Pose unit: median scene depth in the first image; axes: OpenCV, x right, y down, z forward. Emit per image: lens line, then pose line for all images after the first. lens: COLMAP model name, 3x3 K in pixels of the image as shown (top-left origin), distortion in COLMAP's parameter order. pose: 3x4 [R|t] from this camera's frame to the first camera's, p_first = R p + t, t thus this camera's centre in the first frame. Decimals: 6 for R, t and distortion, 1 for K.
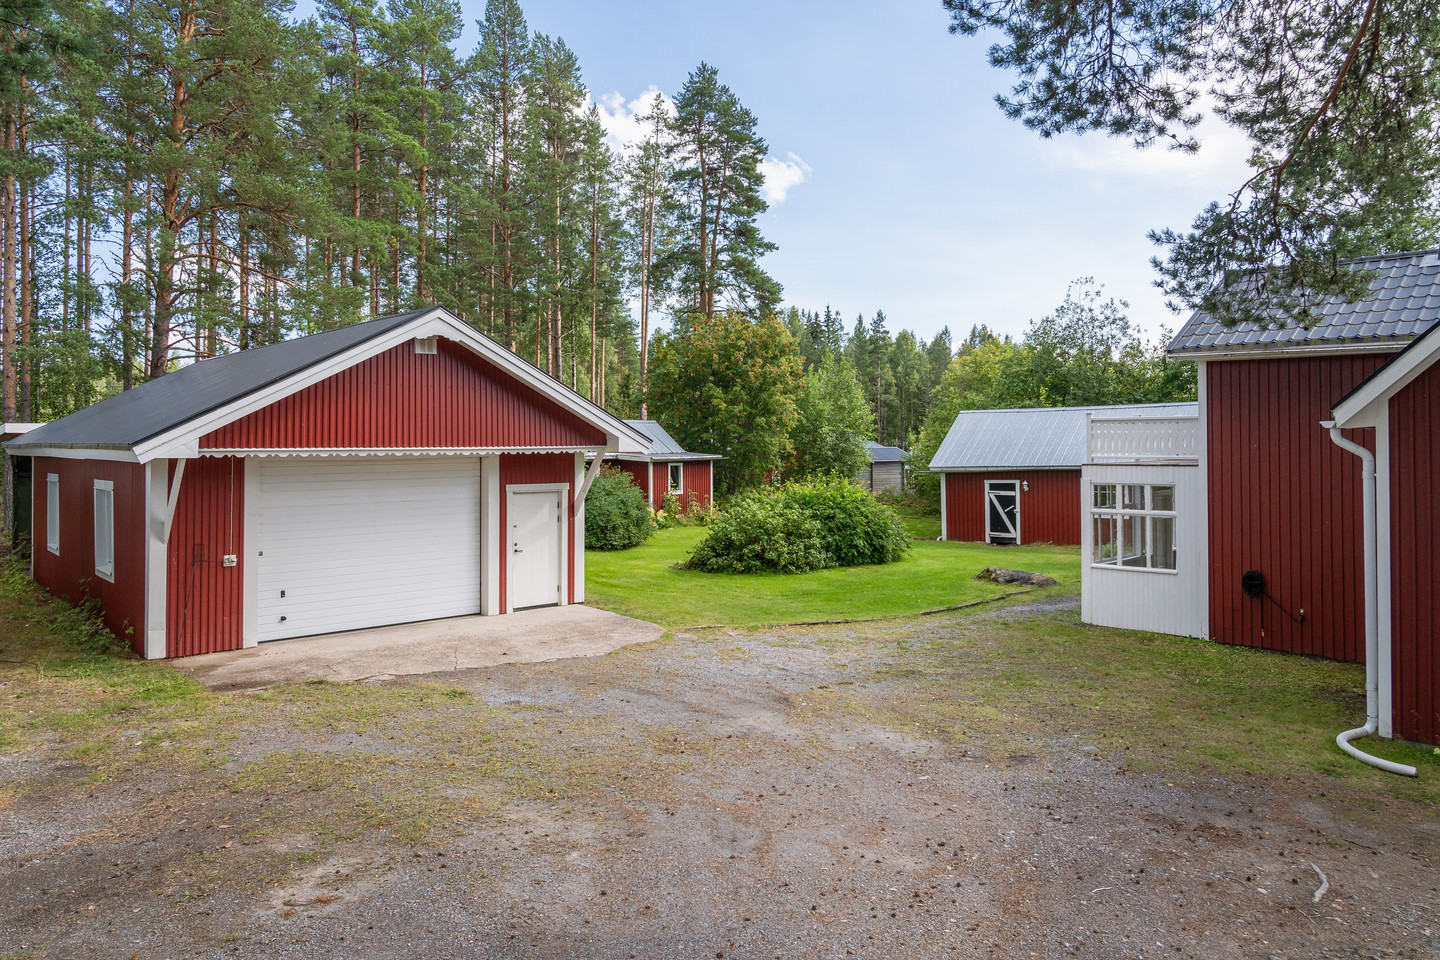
lens RADIAL K [[964.3, 0, 721.3], [0, 964.3, 442.4], [0, 0, 1]] dist [-0.007394, -0.002809]
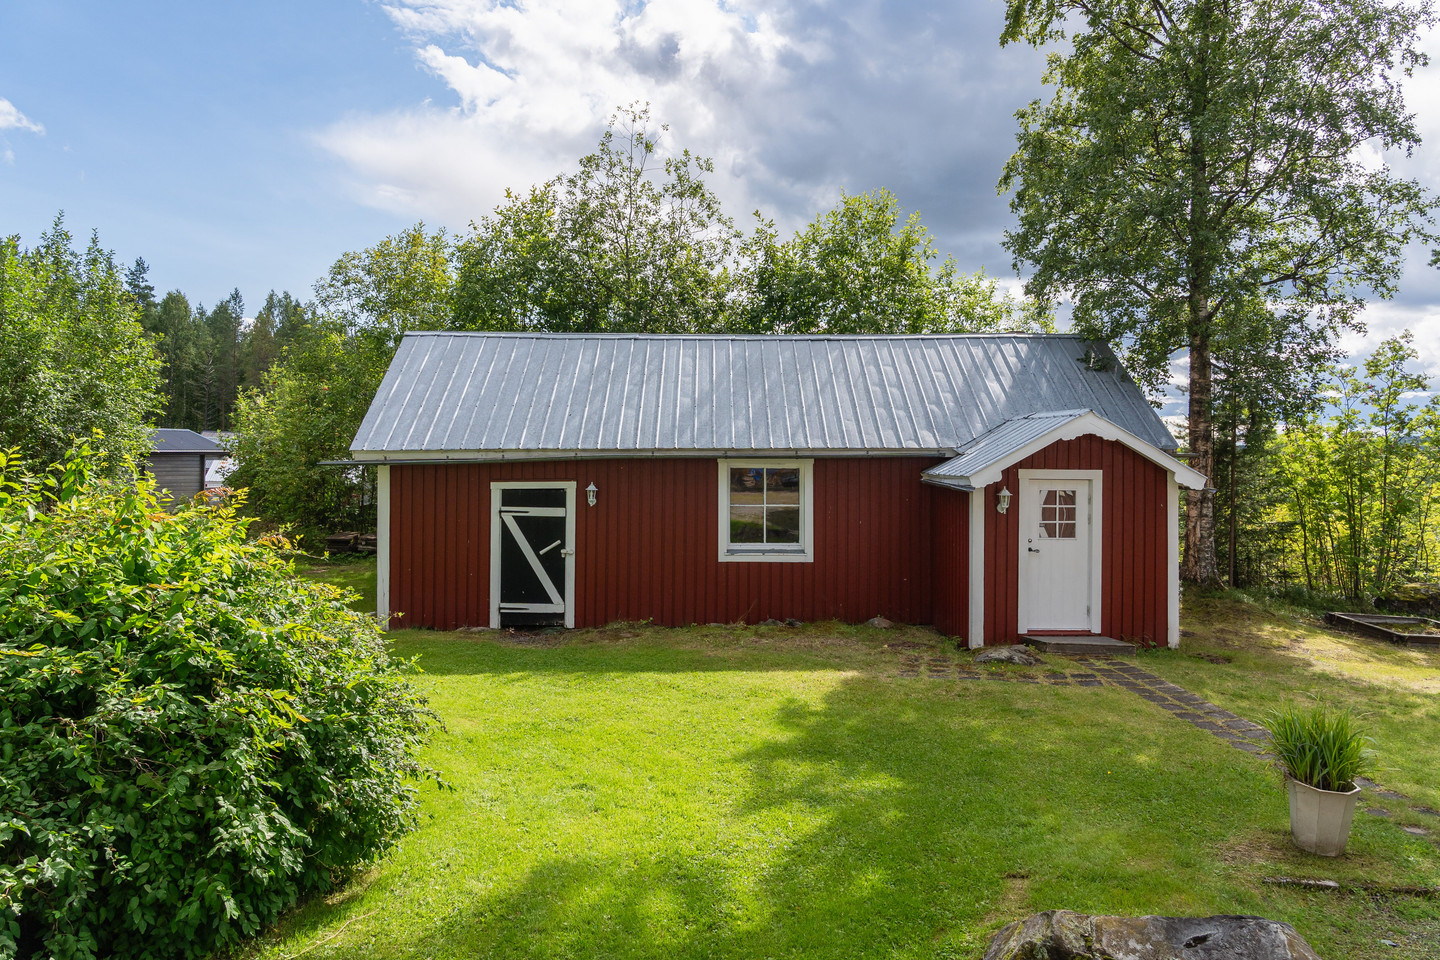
lens RADIAL K [[964.3, 0, 721.3], [0, 964.3, 442.4], [0, 0, 1]] dist [-0.007394, -0.002809]
pose [[0.752264, 0.020942, 0.658529, 0.068468], [-0.018203, 0.999774, -0.011001, 0.024393], [-0.658610, -0.003712, 0.752475, 0.614678]]
